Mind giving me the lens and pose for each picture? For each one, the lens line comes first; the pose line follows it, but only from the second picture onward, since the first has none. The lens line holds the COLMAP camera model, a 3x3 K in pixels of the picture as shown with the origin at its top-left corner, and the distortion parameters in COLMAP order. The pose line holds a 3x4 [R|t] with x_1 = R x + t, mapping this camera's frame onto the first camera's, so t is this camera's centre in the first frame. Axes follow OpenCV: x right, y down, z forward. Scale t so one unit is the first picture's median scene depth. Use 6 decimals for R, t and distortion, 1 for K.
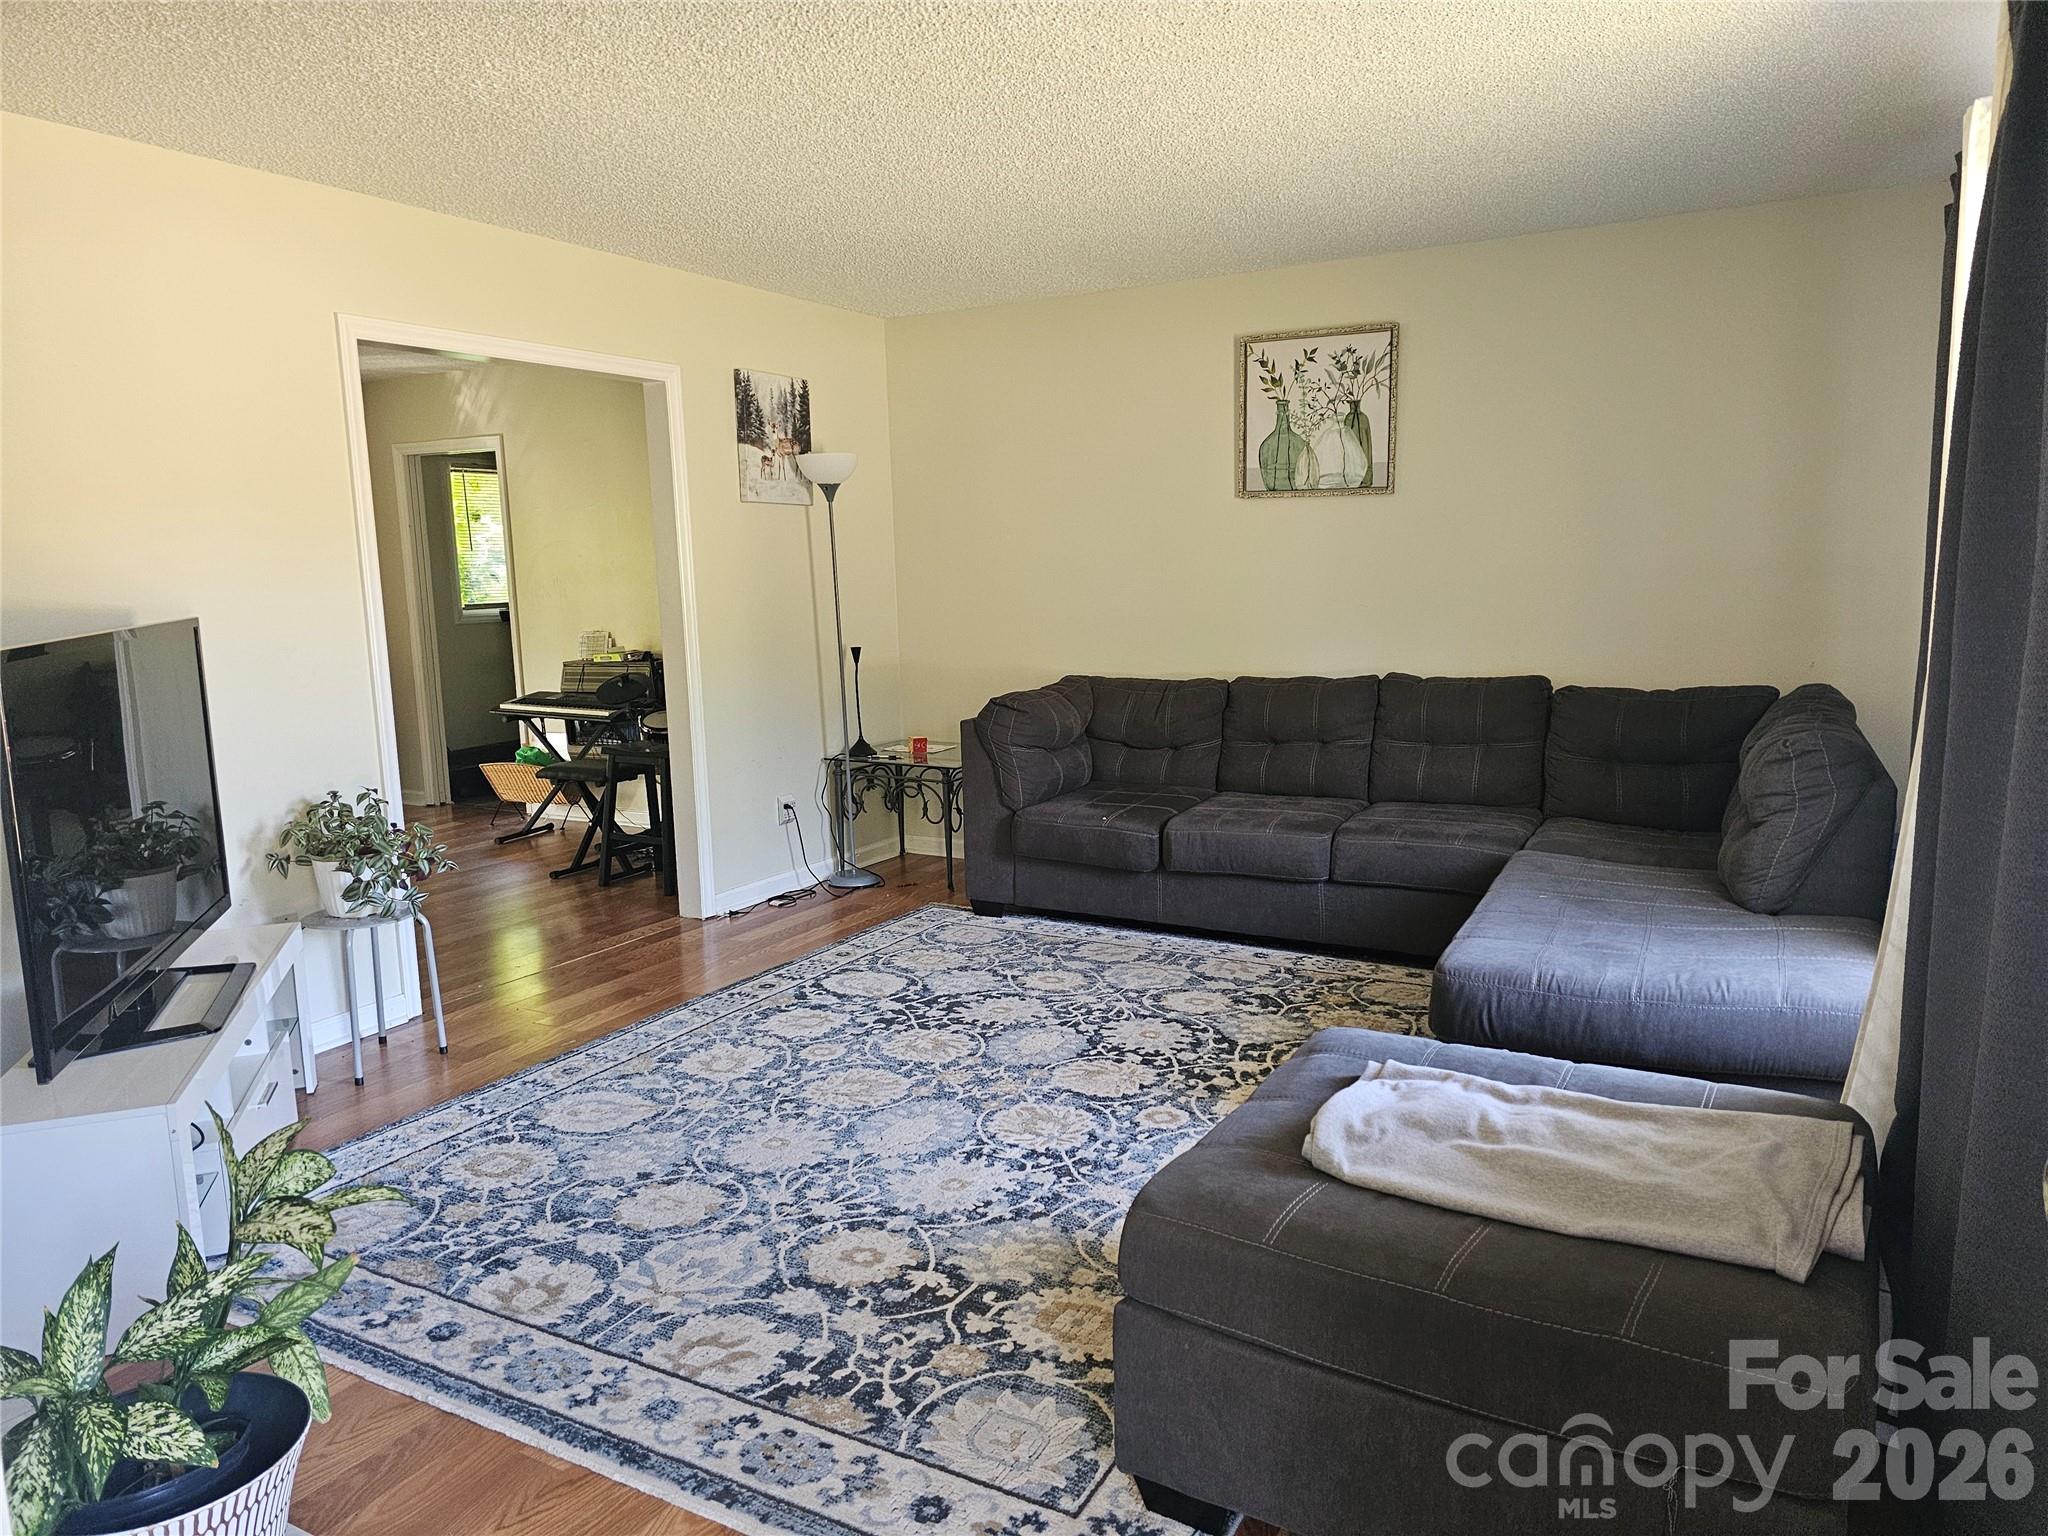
lens RADIAL K [[1380.8, 0, 1027.0], [0, 1380.8, 776.0], [0, 0, 1]] dist [0.008023, 0.001415]
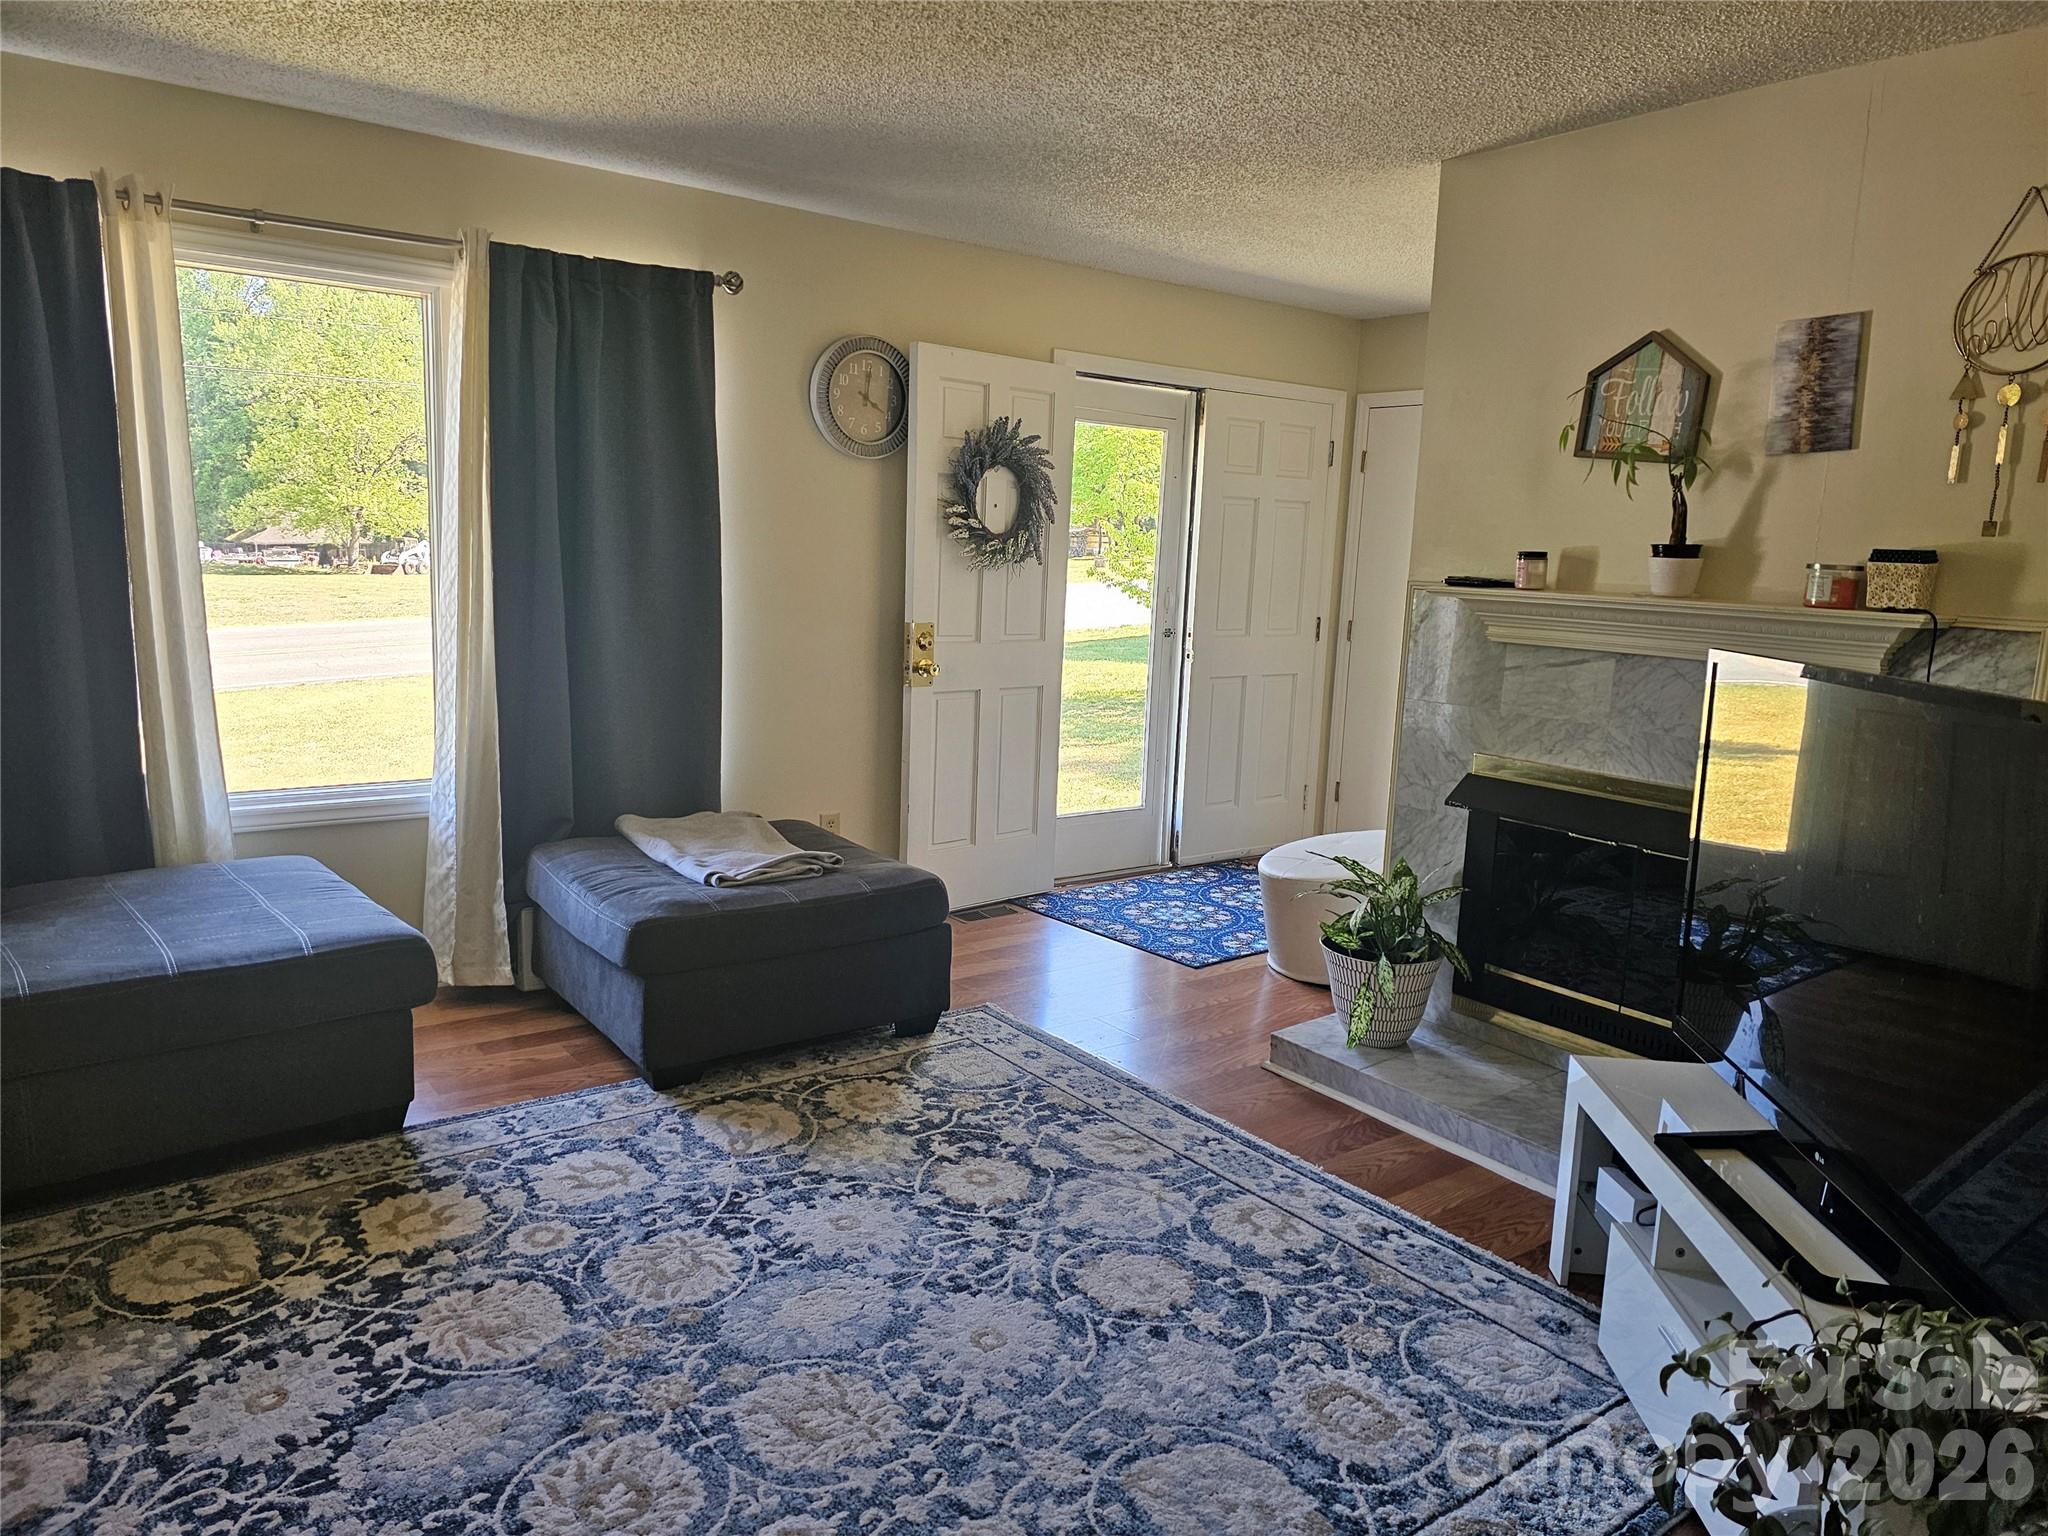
lens RADIAL K [[1380.8, 0, 1023.3], [0, 1380.8, 769.3], [0, 0, 1]] dist [0.008023, 0.001415]
pose [[-0.920003, -0.082405, 0.383149, -0.522059], [0.037398, 0.954724, 0.295134, -0.283528], [-0.390122, 0.285853, -0.875267, 1.766777]]
